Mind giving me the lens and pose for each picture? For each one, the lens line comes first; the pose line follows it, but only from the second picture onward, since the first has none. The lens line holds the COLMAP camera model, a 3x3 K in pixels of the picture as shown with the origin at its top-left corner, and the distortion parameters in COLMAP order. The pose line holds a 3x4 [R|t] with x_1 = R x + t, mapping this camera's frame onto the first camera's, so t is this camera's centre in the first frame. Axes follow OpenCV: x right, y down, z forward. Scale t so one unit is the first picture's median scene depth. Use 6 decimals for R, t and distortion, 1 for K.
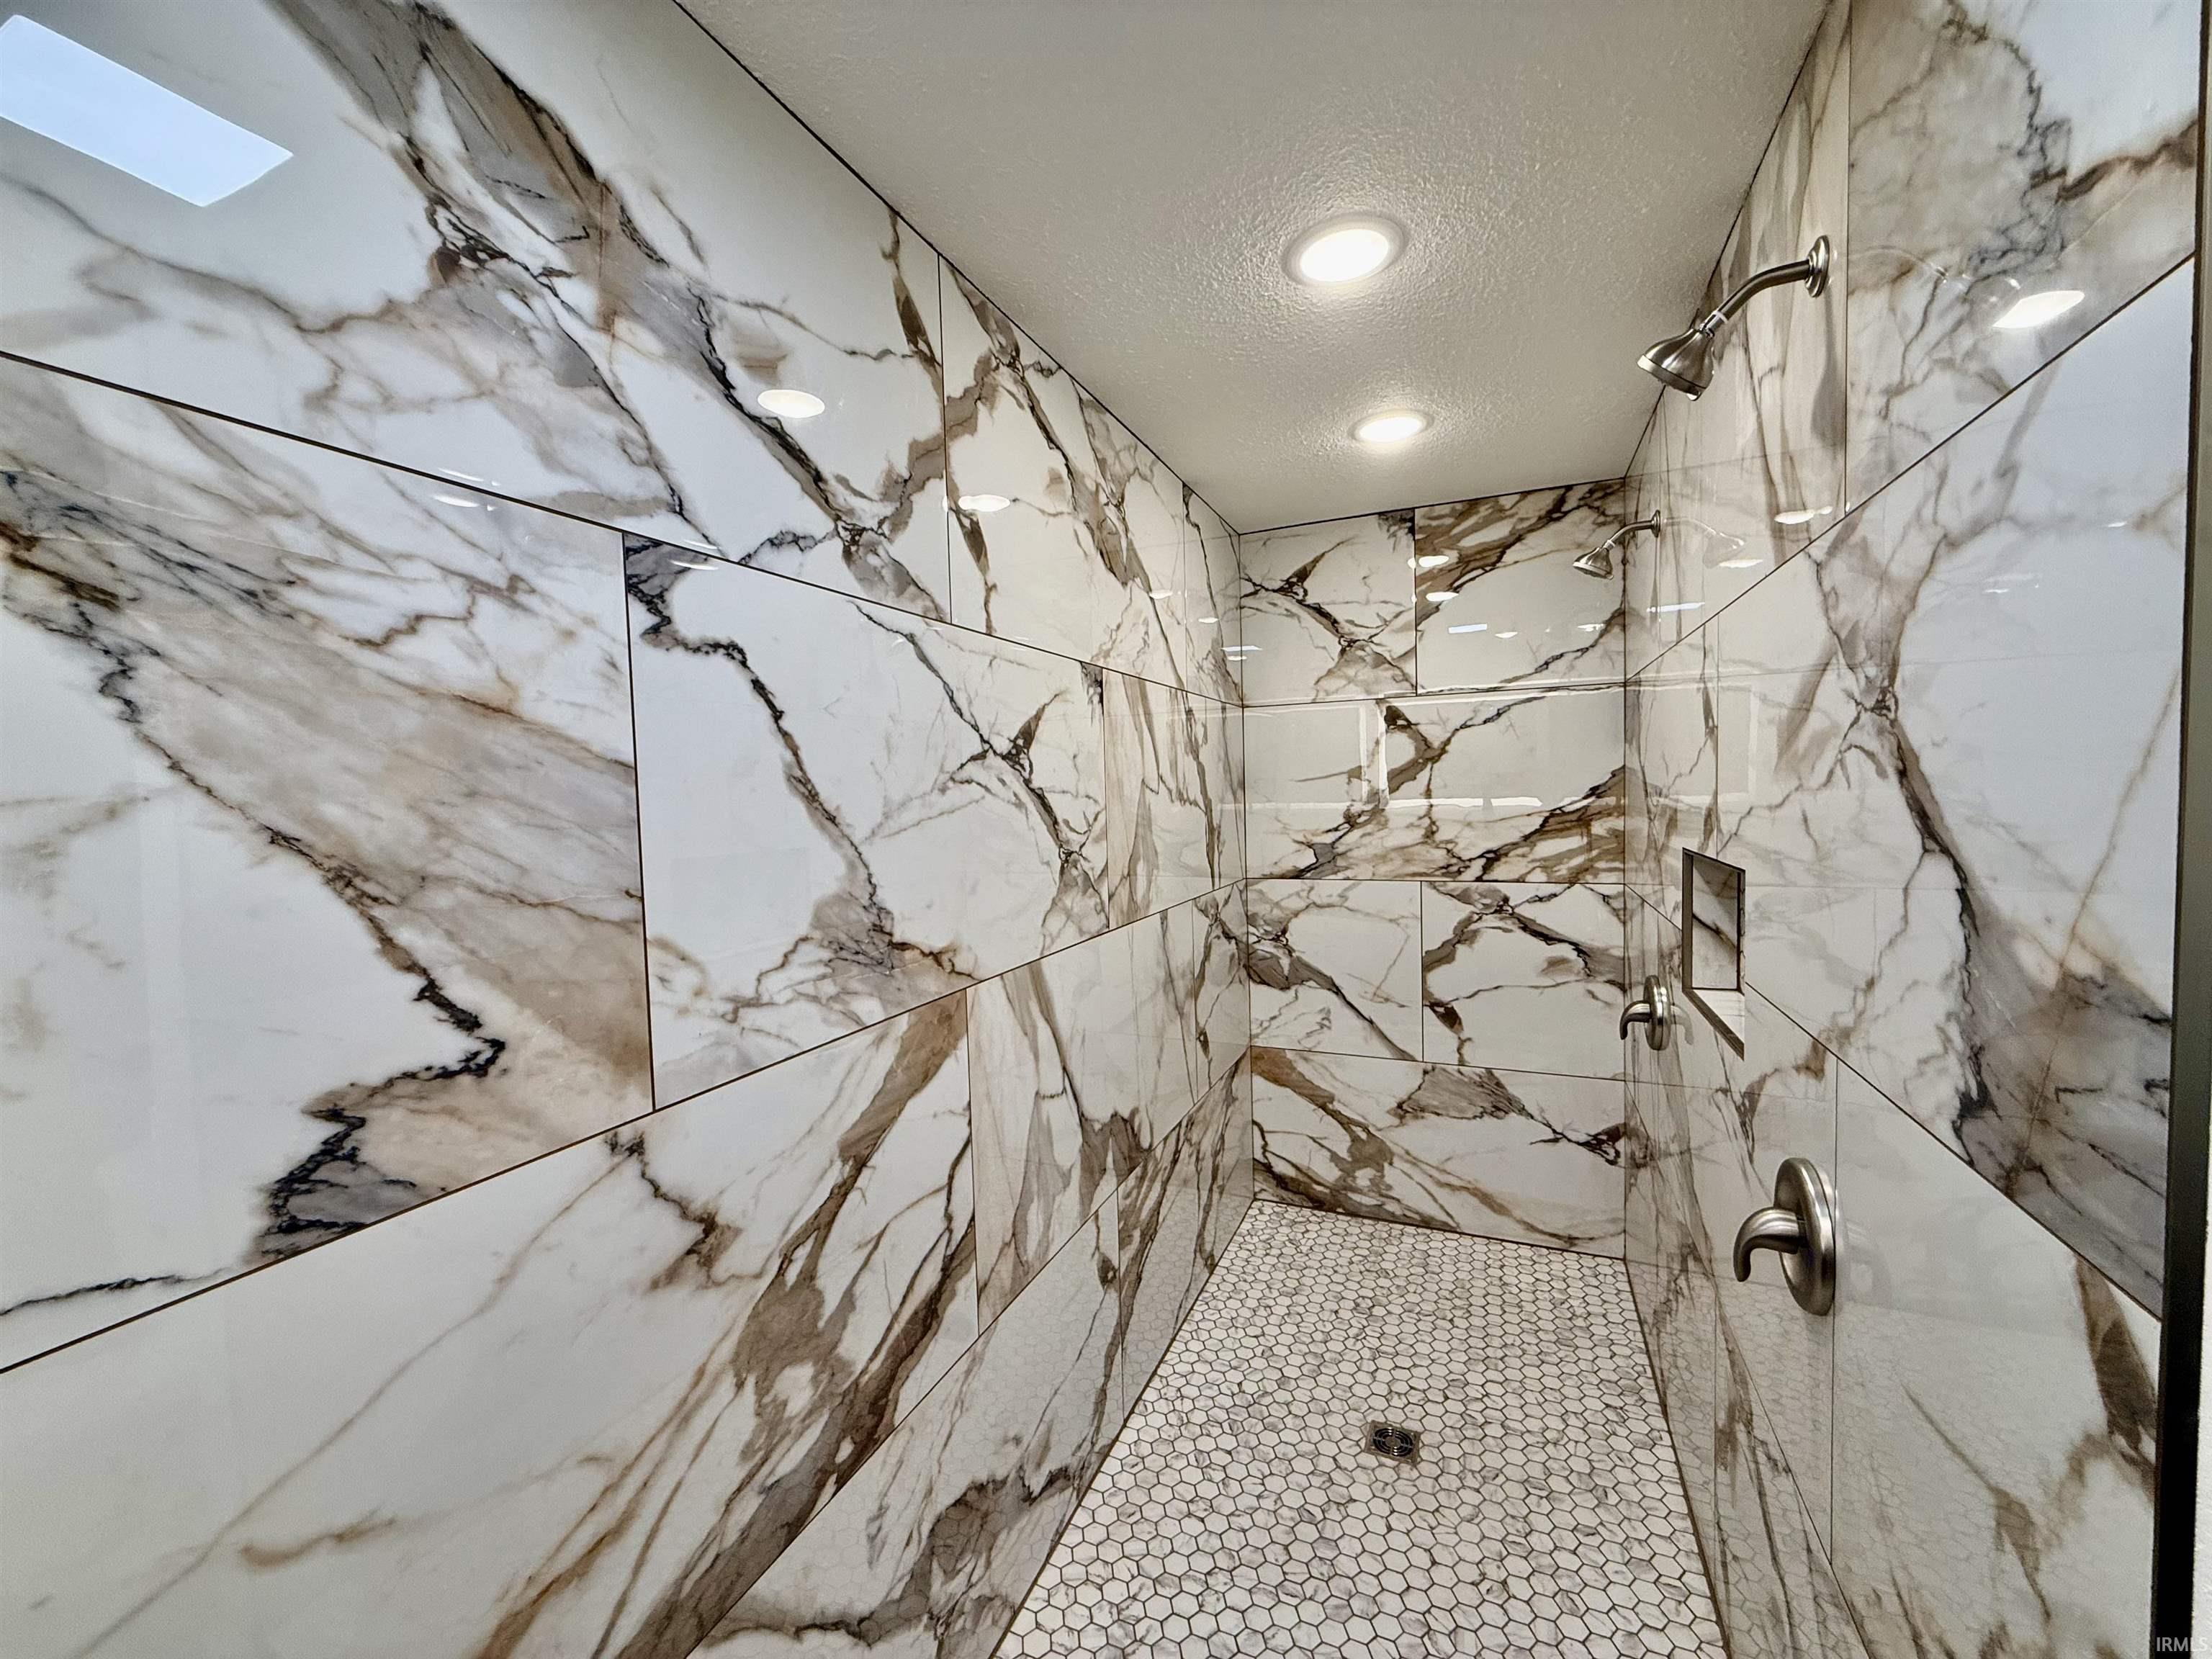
lens RADIAL K [[879.4, 0, 1103.3], [0, 879.4, 832.7], [0, 0, 1]] dist [0.000853, 0.000070]
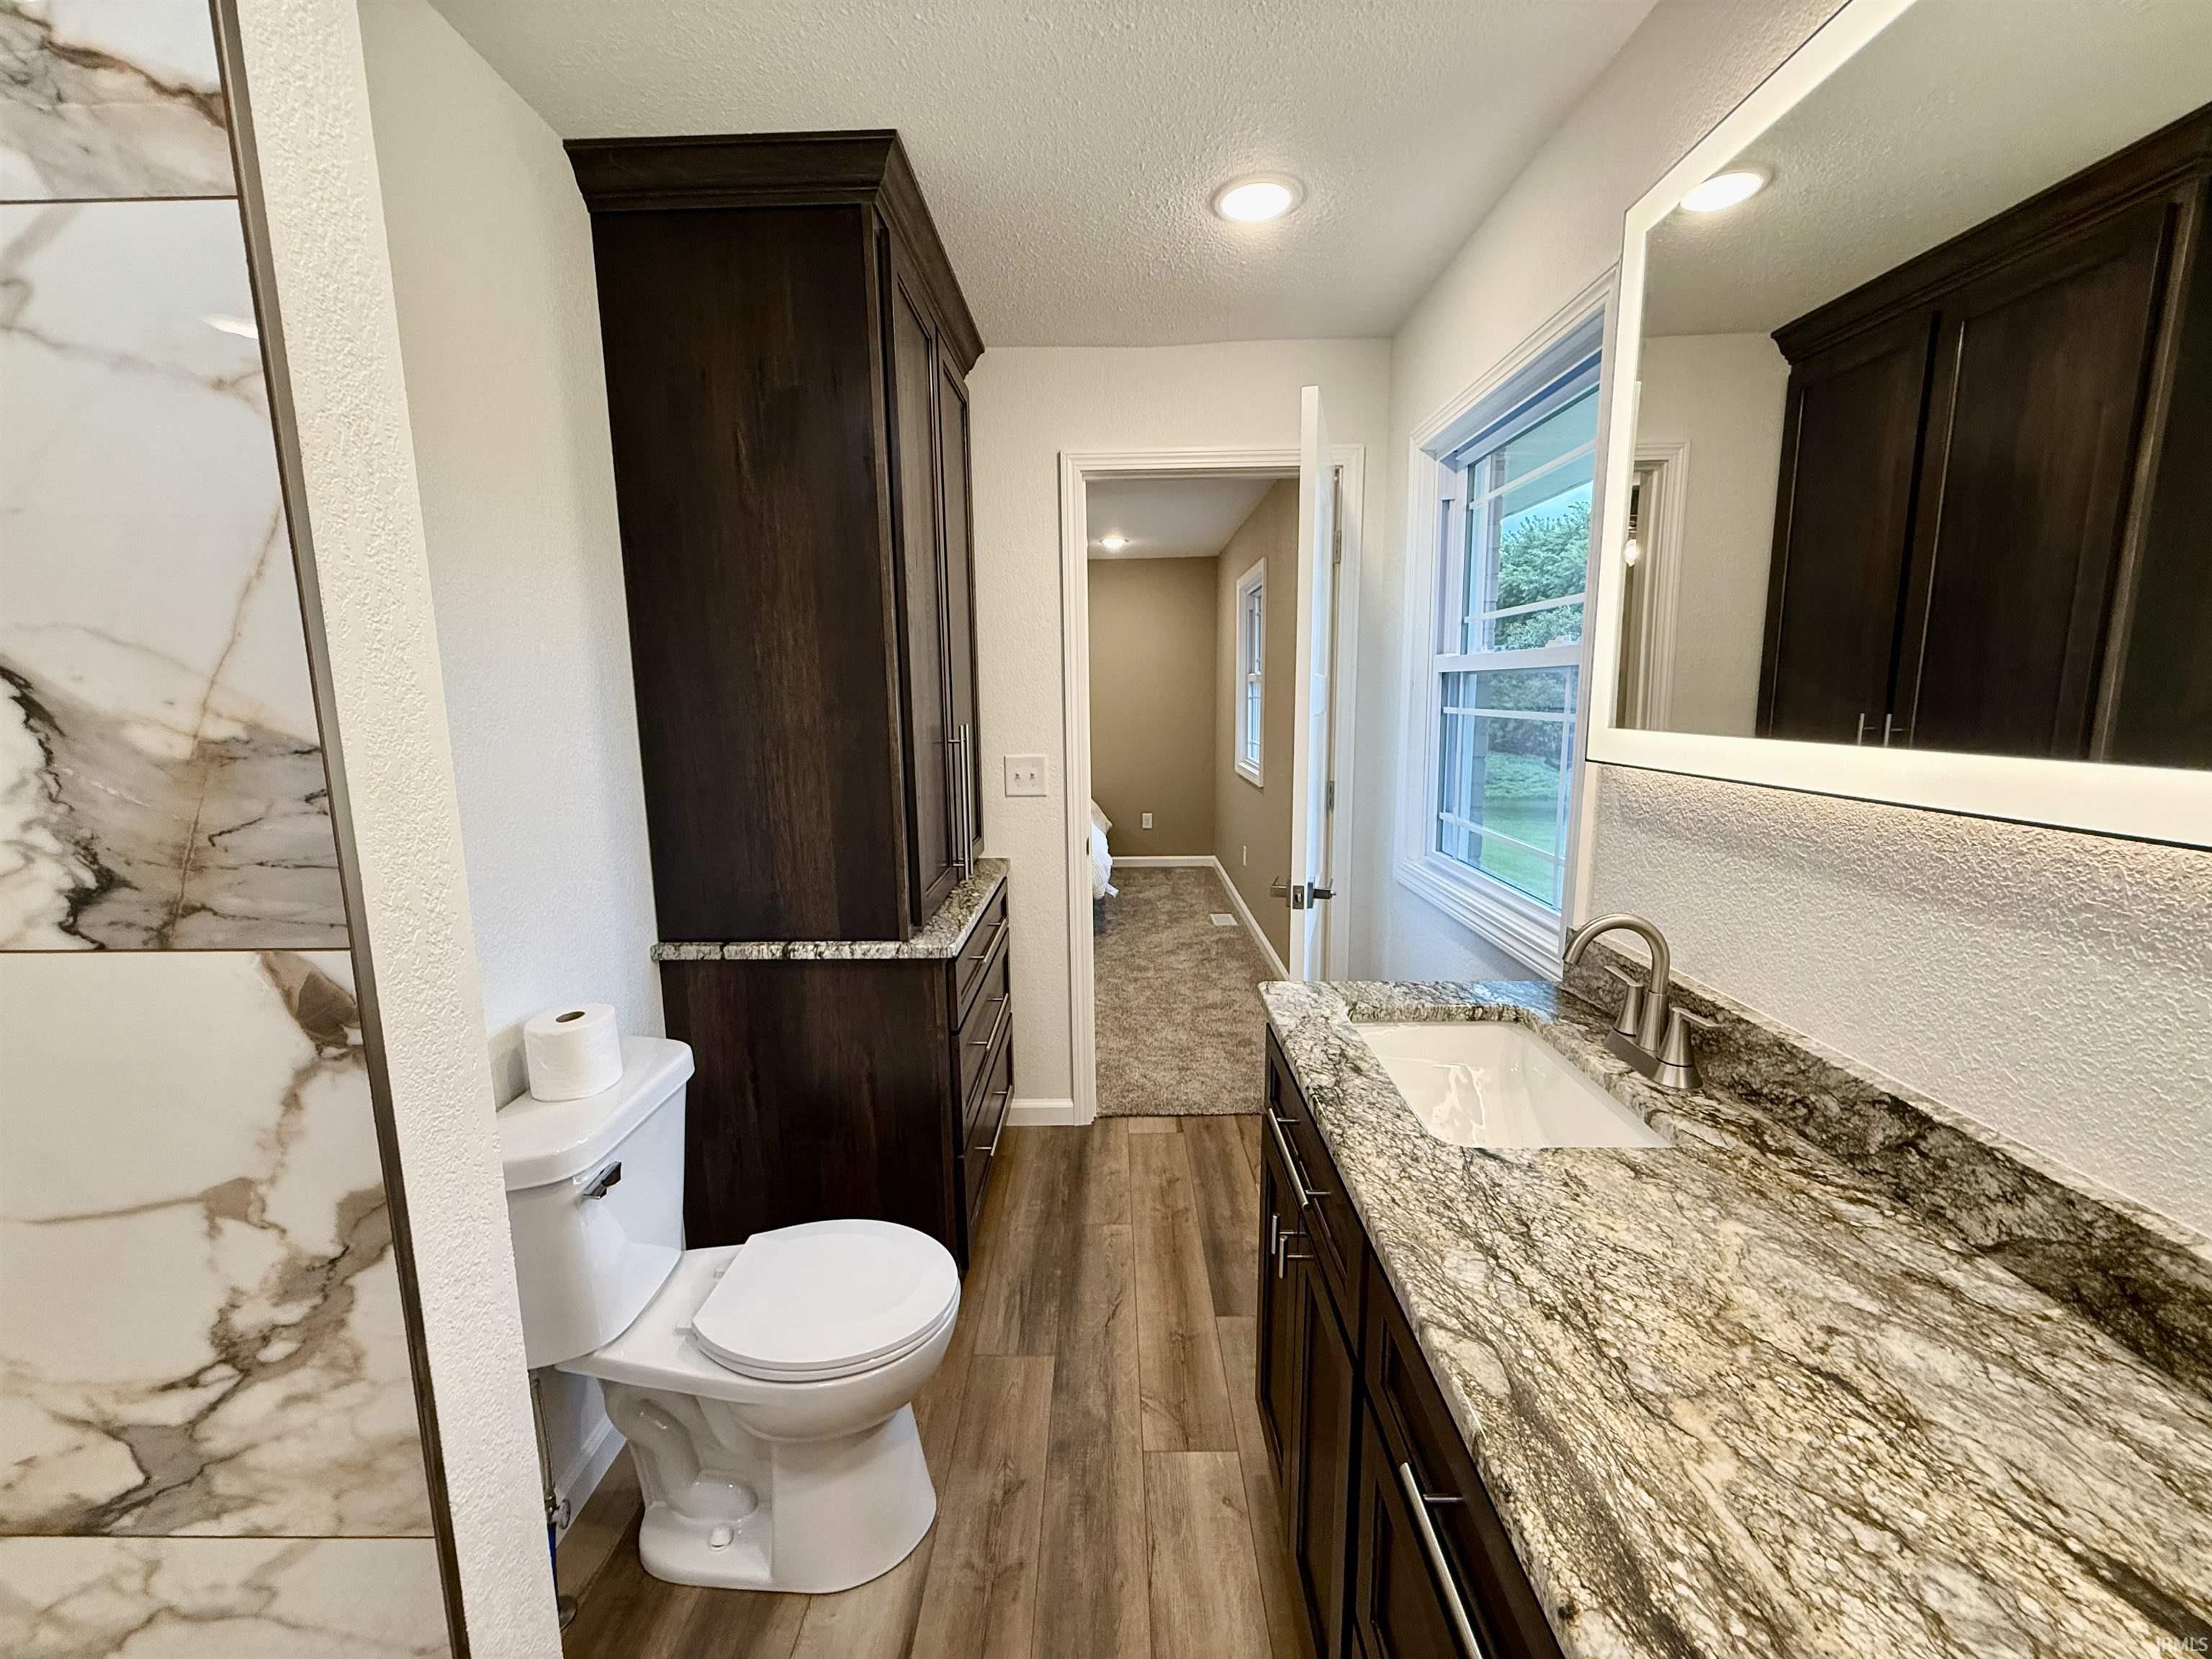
lens RADIAL K [[879.4, 0, 1095.1], [0, 879.4, 826.2], [0, 0, 1]] dist [0.000853, 0.000070]
pose [[-0.387081, -0.111080, 0.915330, -0.383560], [0.066023, 0.986829, 0.147677, 0.120484], [-0.919679, 0.117596, -0.374650, 0.211967]]
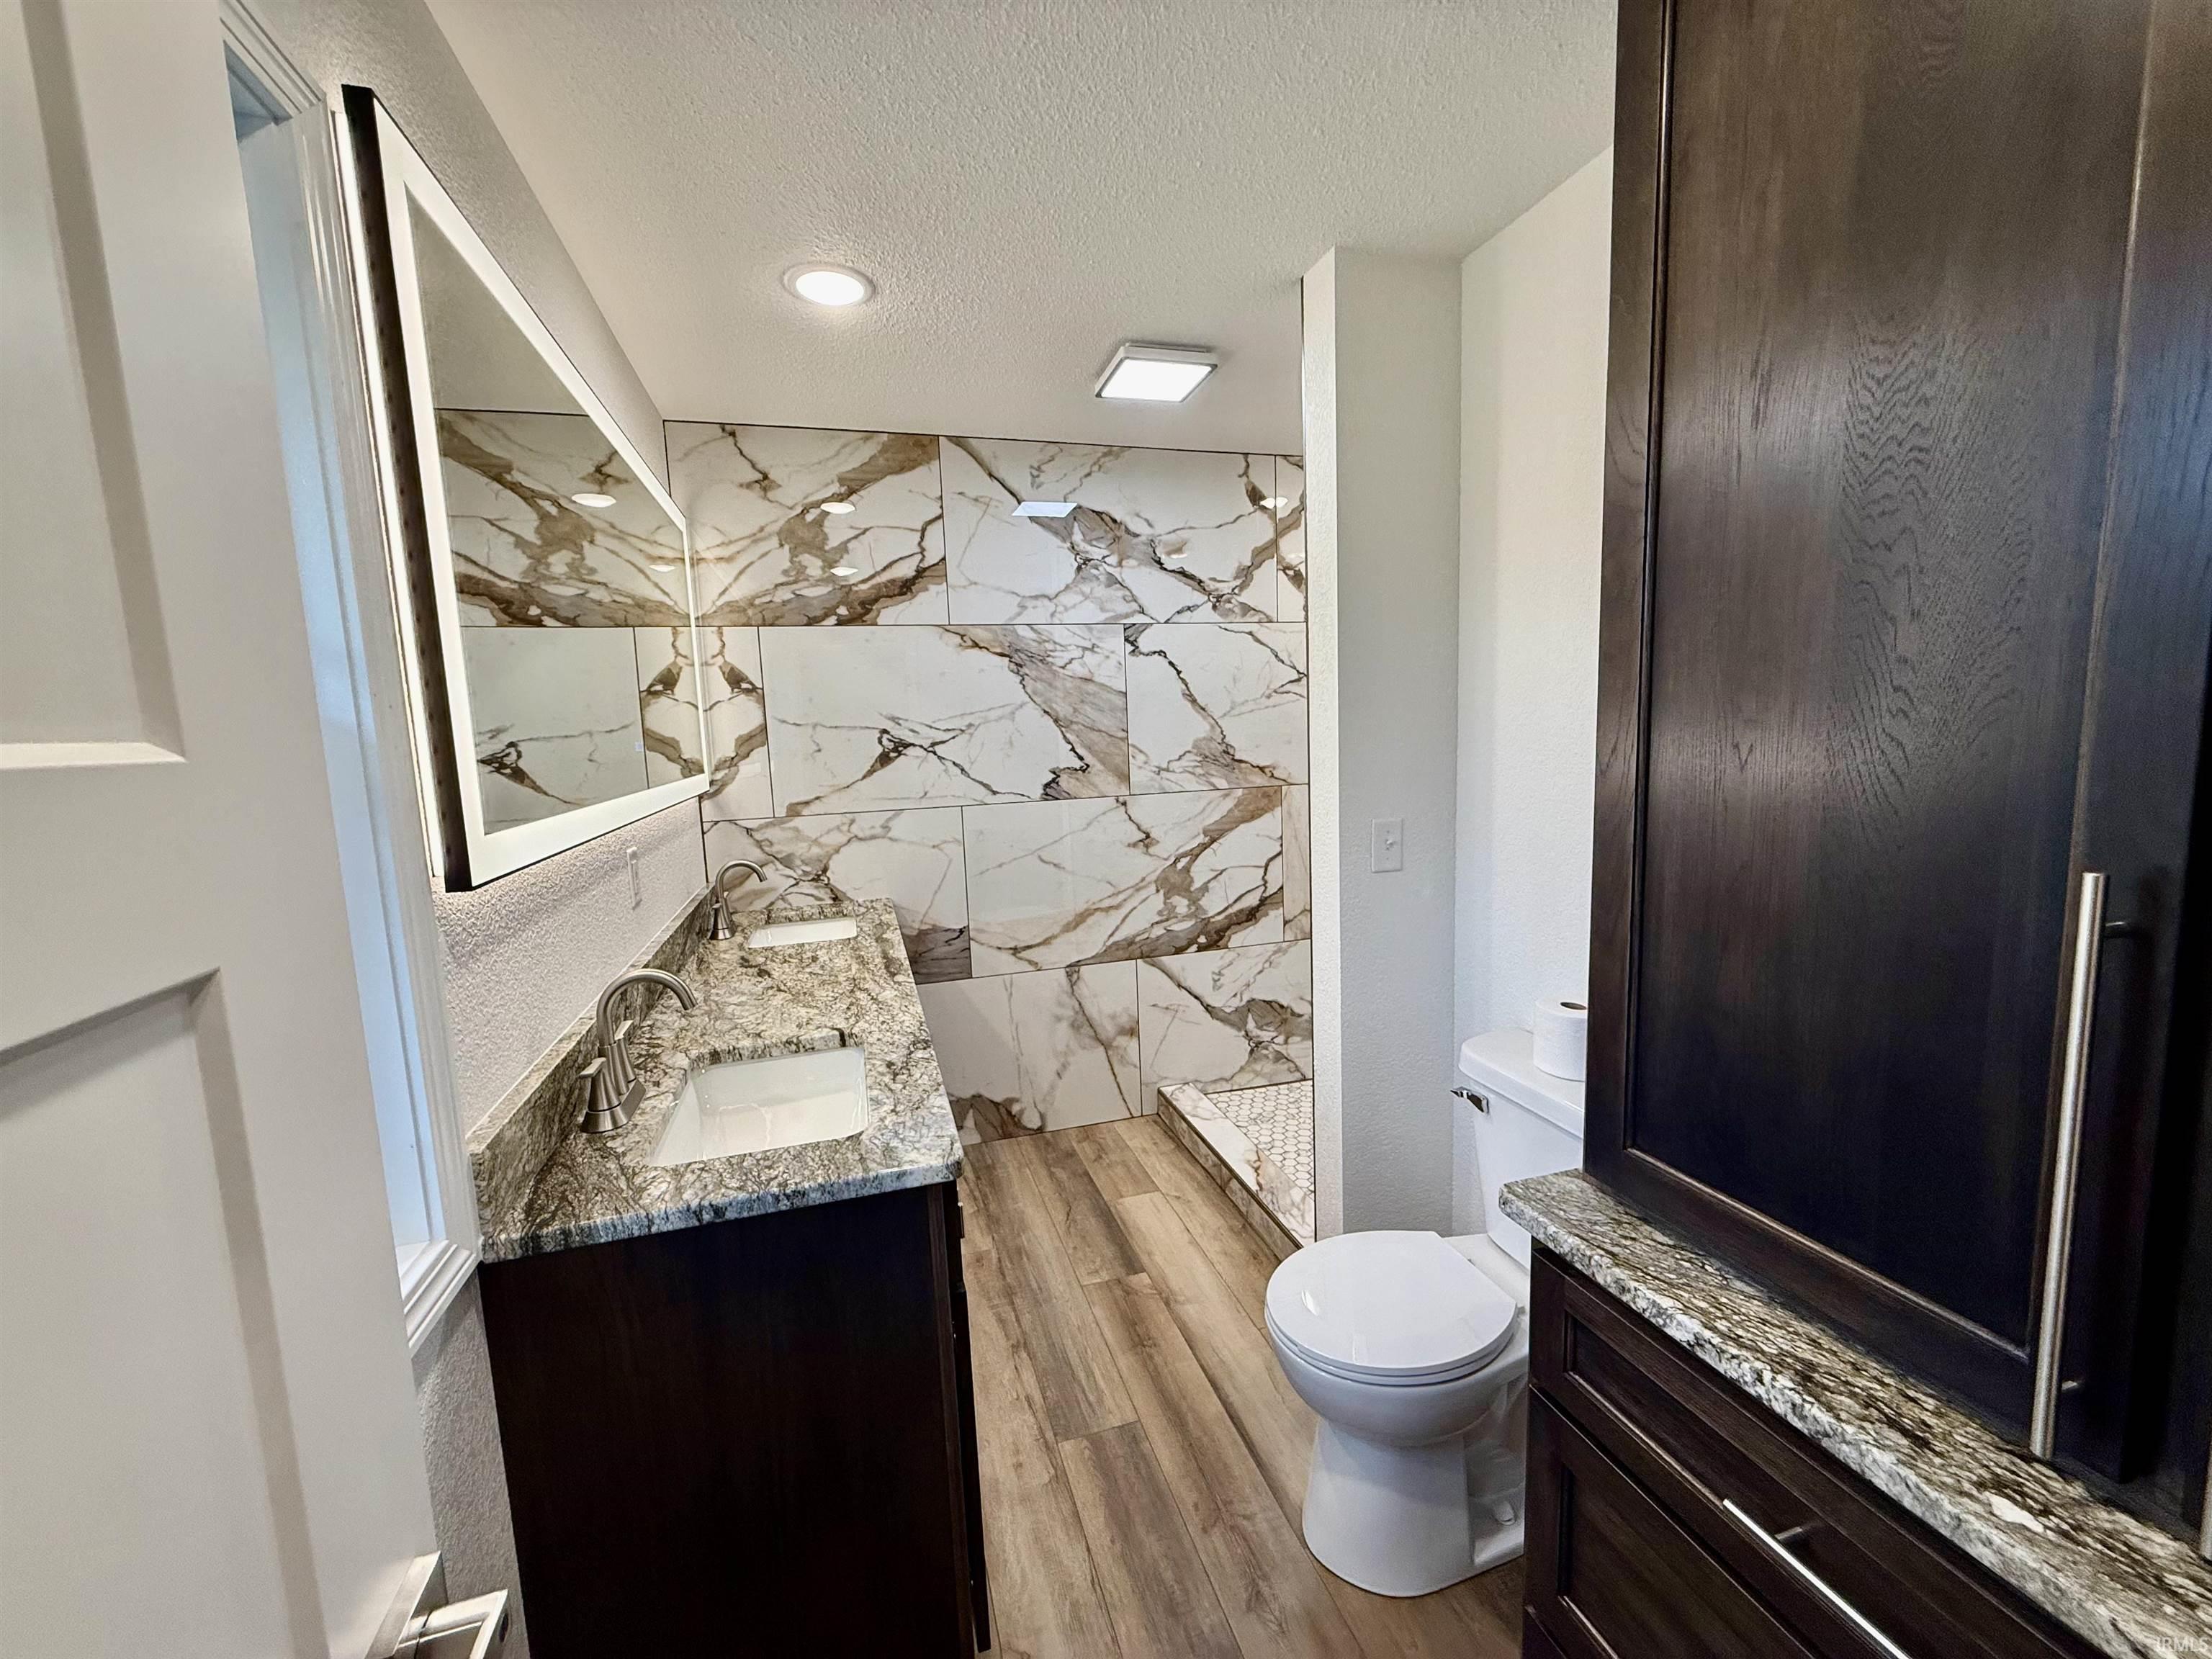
lens RADIAL K [[879.4, 0, 1101.8], [0, 879.4, 829.4], [0, 0, 1]] dist [0.000853, 0.000070]
pose [[0.645665, 0.089714, -0.758332, 2.131523], [-0.013818, 0.994285, 0.105863, 0.095545], [0.763495, -0.057873, 0.643215, -1.356836]]
